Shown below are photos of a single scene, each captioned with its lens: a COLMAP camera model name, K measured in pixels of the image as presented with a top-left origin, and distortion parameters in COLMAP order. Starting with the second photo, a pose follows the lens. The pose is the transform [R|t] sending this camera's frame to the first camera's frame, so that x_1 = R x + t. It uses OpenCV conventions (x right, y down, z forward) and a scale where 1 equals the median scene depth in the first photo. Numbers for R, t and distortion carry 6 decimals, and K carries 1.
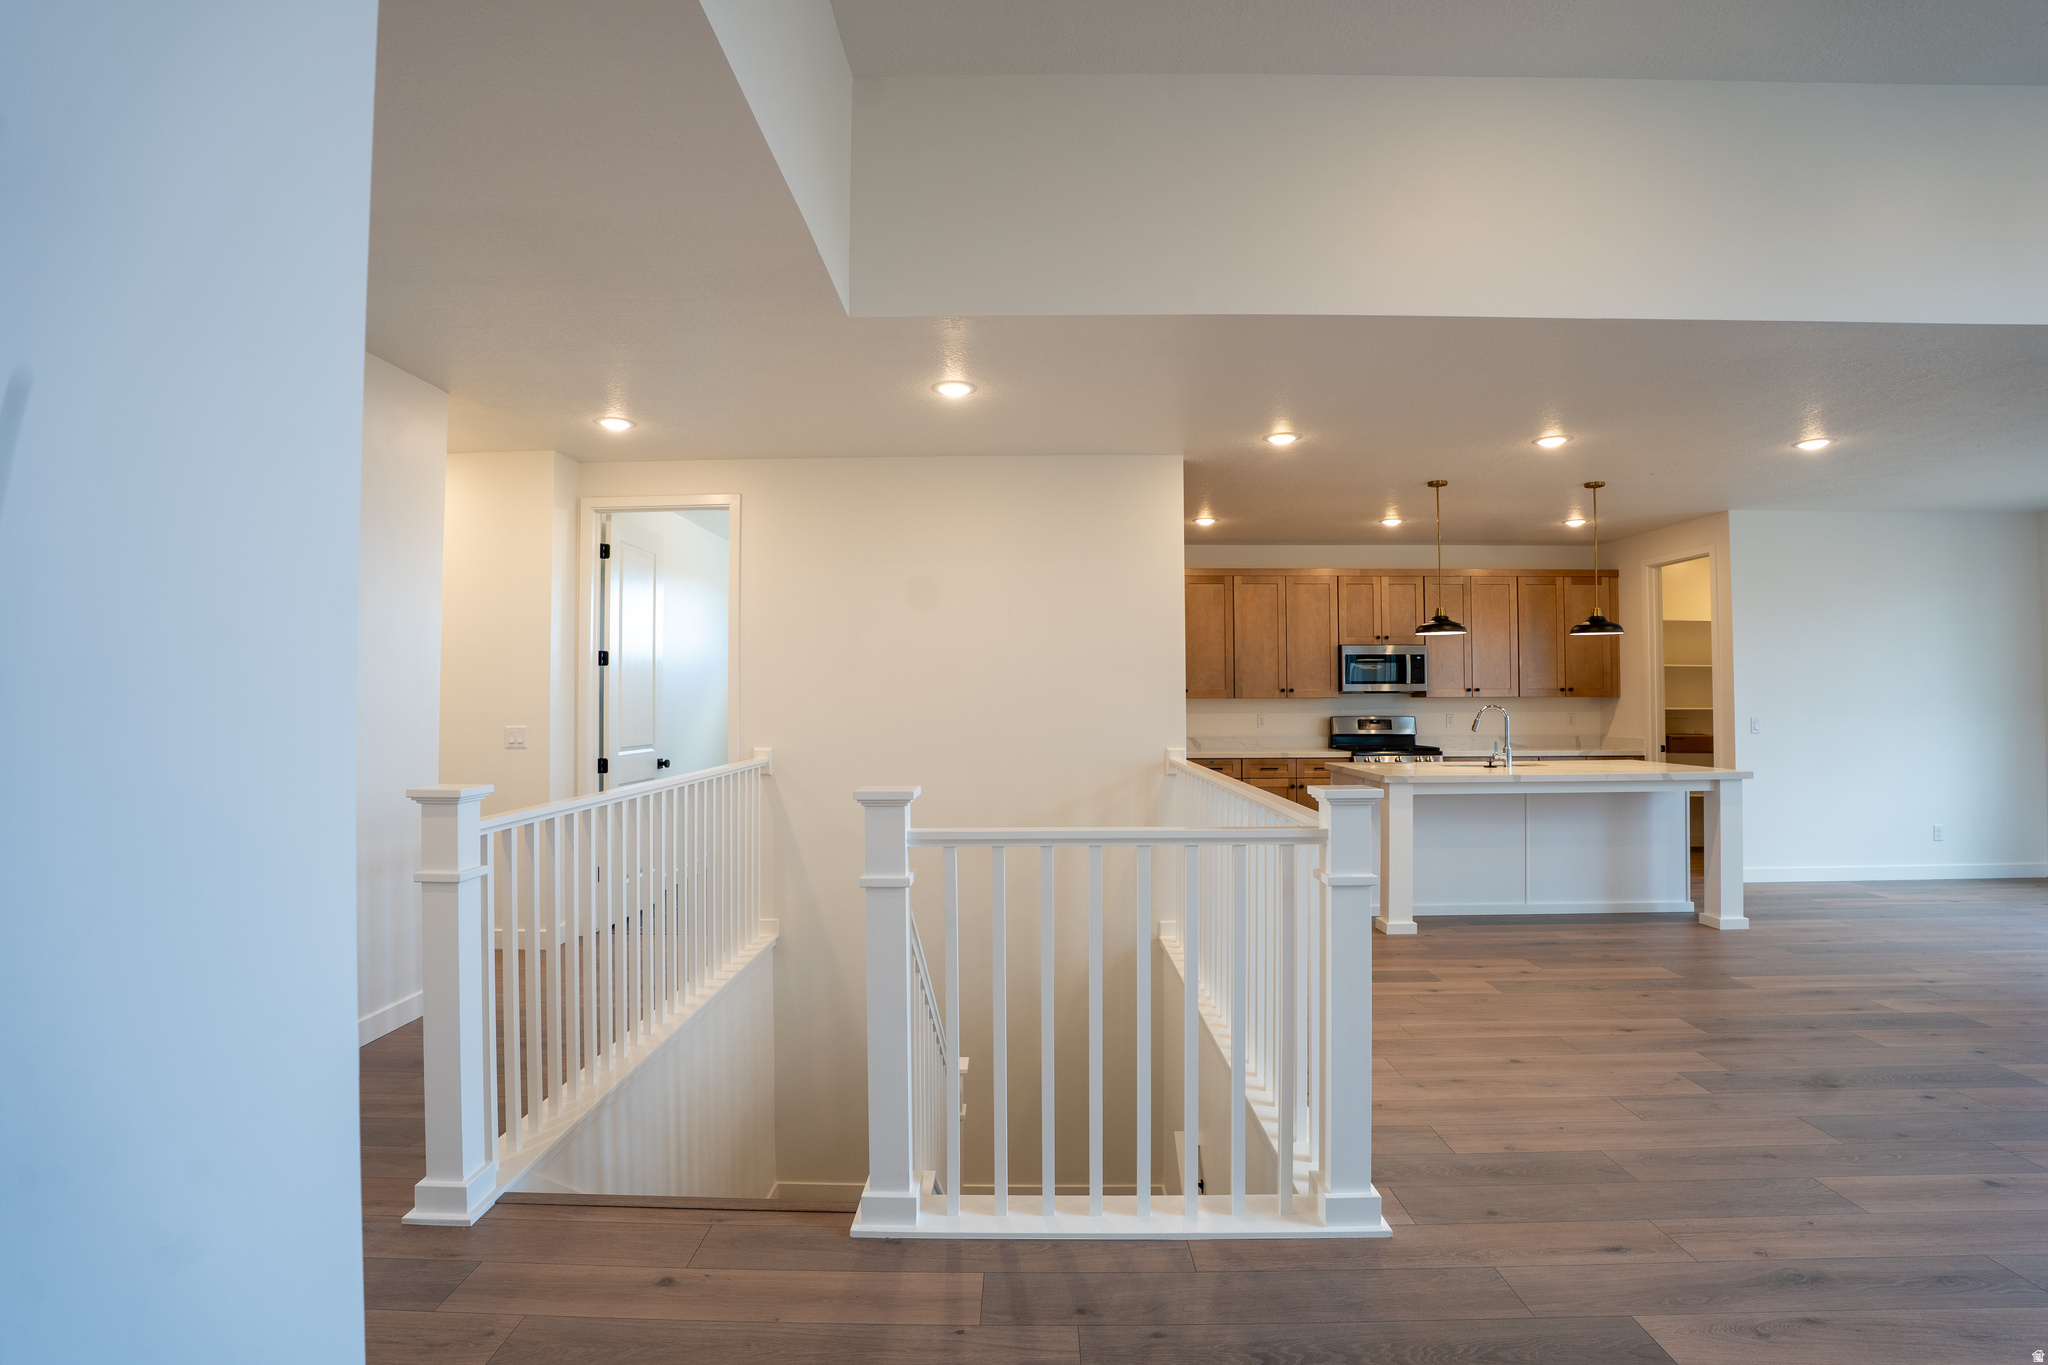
lens RADIAL K [[968.6, 0, 1093.0], [0, 968.6, 680.0], [0, 0, 1]] dist [0.000111, 0.000437]
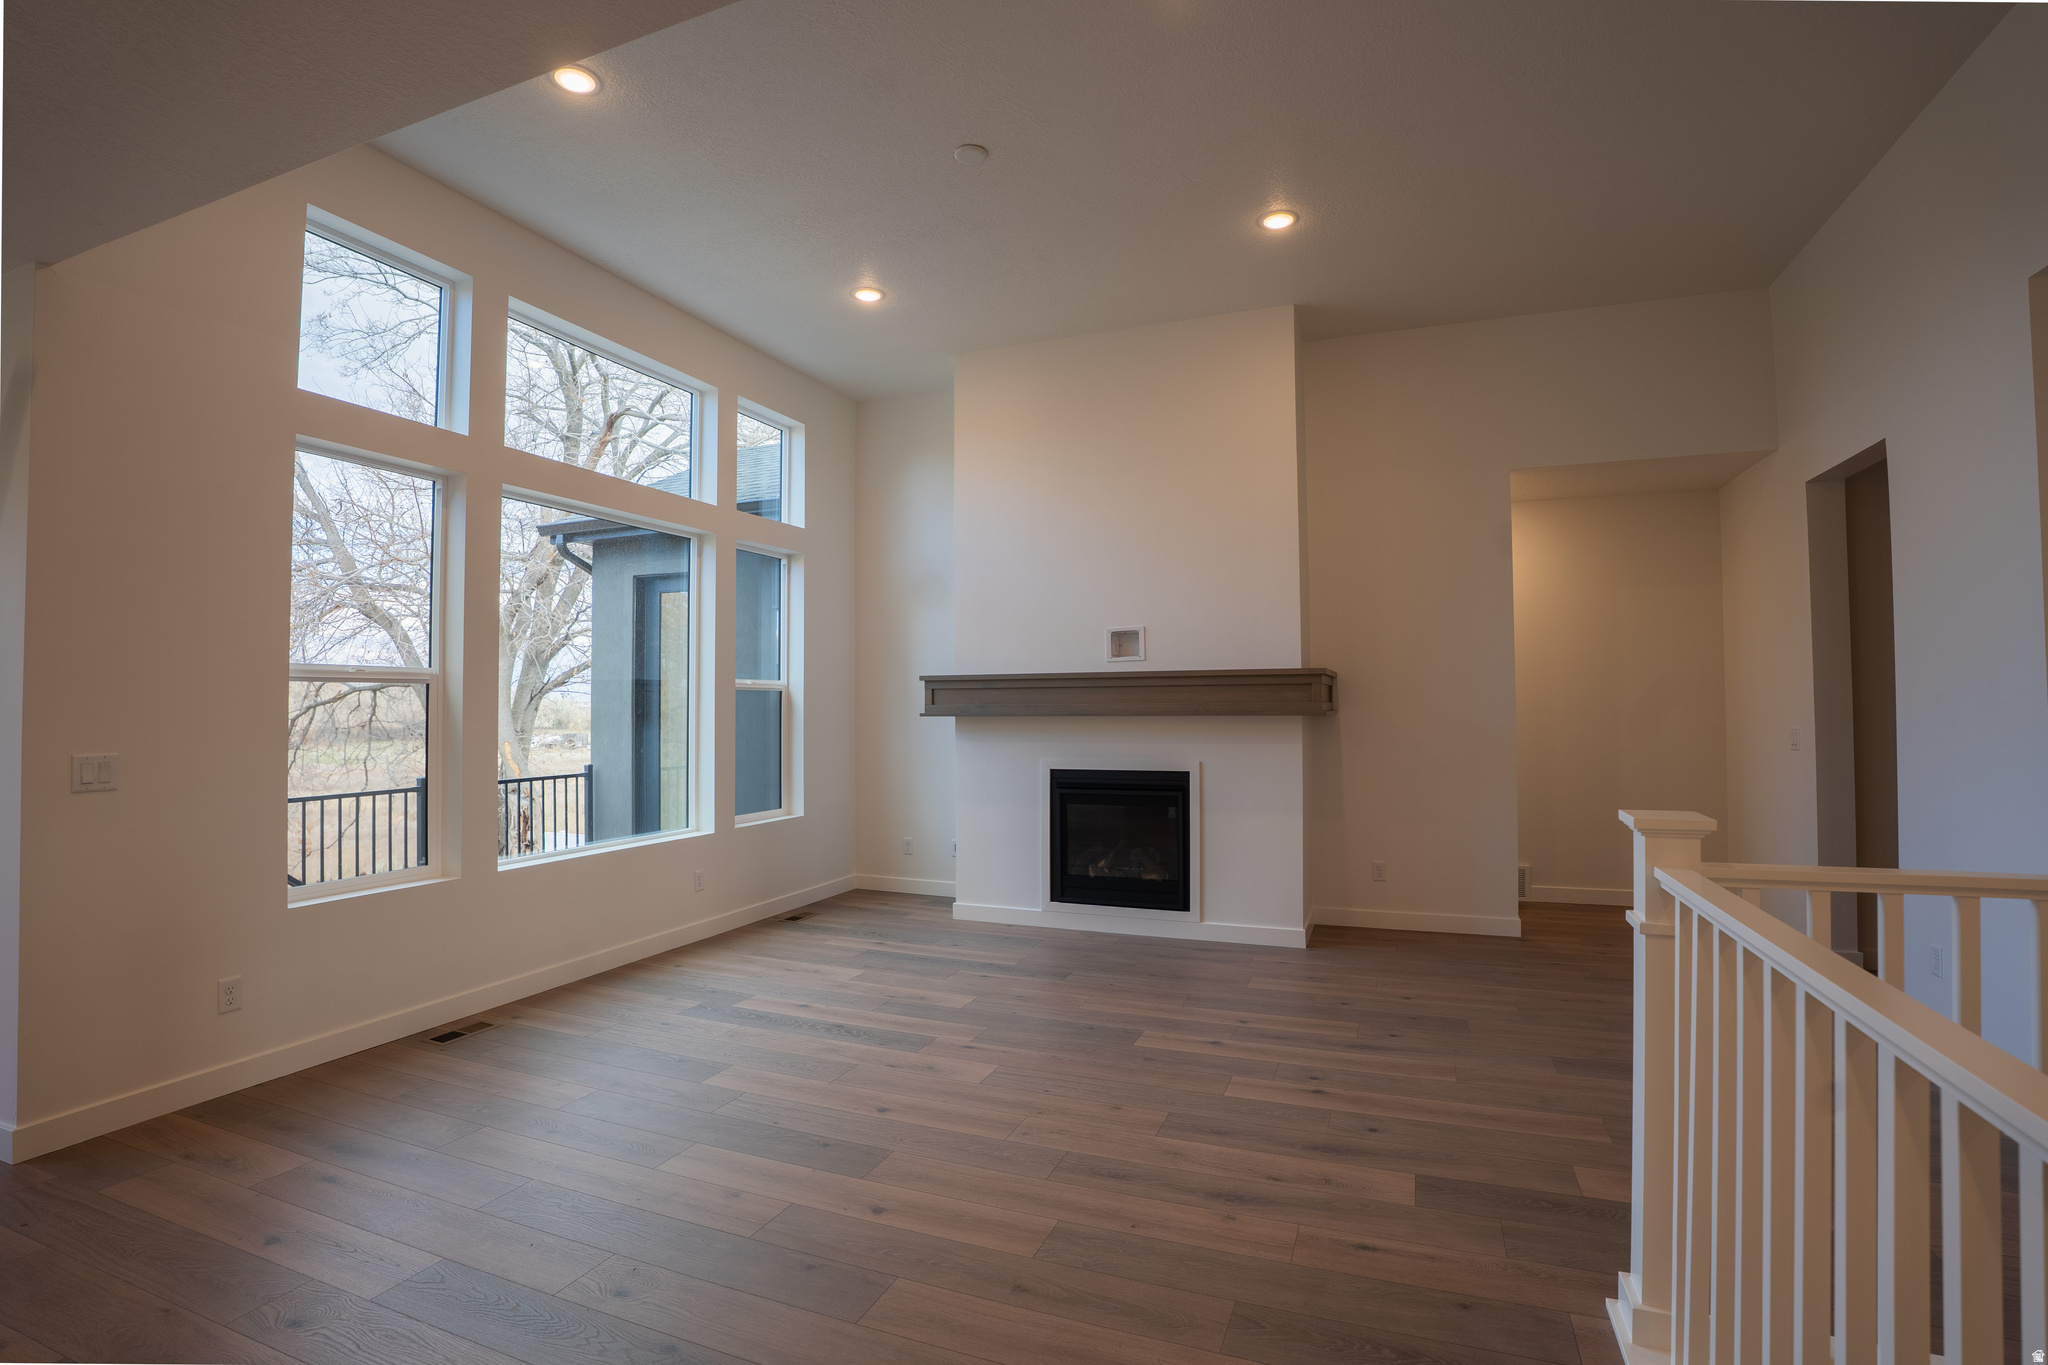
lens RADIAL K [[960.5, 0, 1022.9], [0, 960.5, 675.8], [0, 0, 1]] dist [-0.059057, 0.000661]
pose [[-0.902623, 0.021146, 0.429911, 0.125850], [0.000066, 0.998799, -0.048990, 0.009267], [-0.430431, -0.044191, -0.901541, 0.606637]]
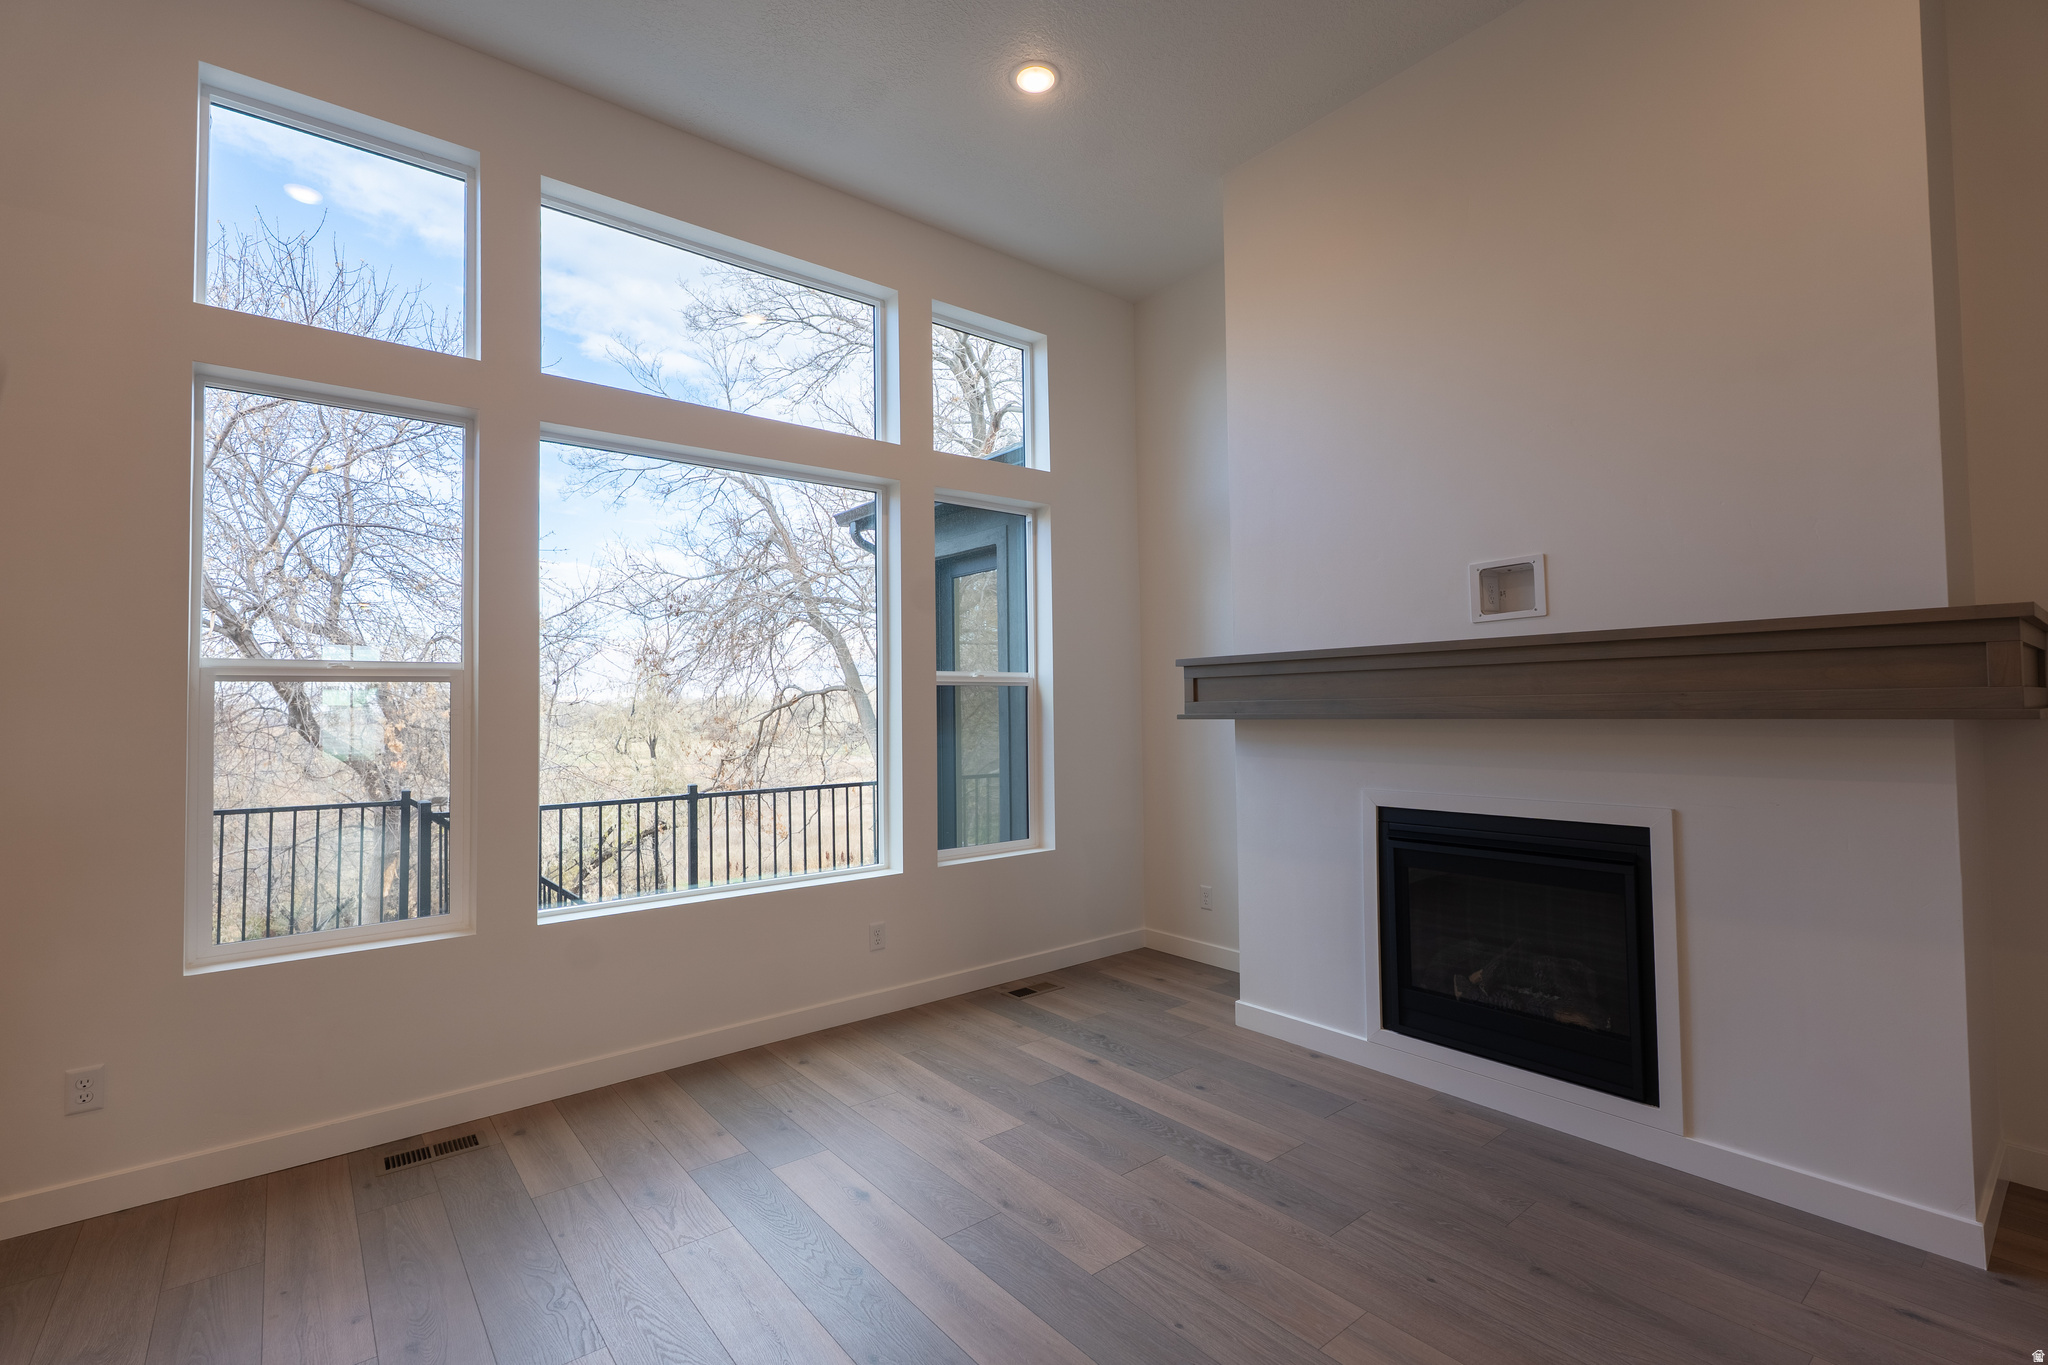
lens RADIAL K [[910.9, 0, 1028.1], [0, 910.9, 677.6], [0, 0, 1]] dist [0.004484, 0.001213]
pose [[-0.583044, 0.038397, 0.811533, 0.175234], [0.000376, 0.998895, -0.046991, 0.004948], [-0.812440, -0.027093, -0.582415, 0.308565]]
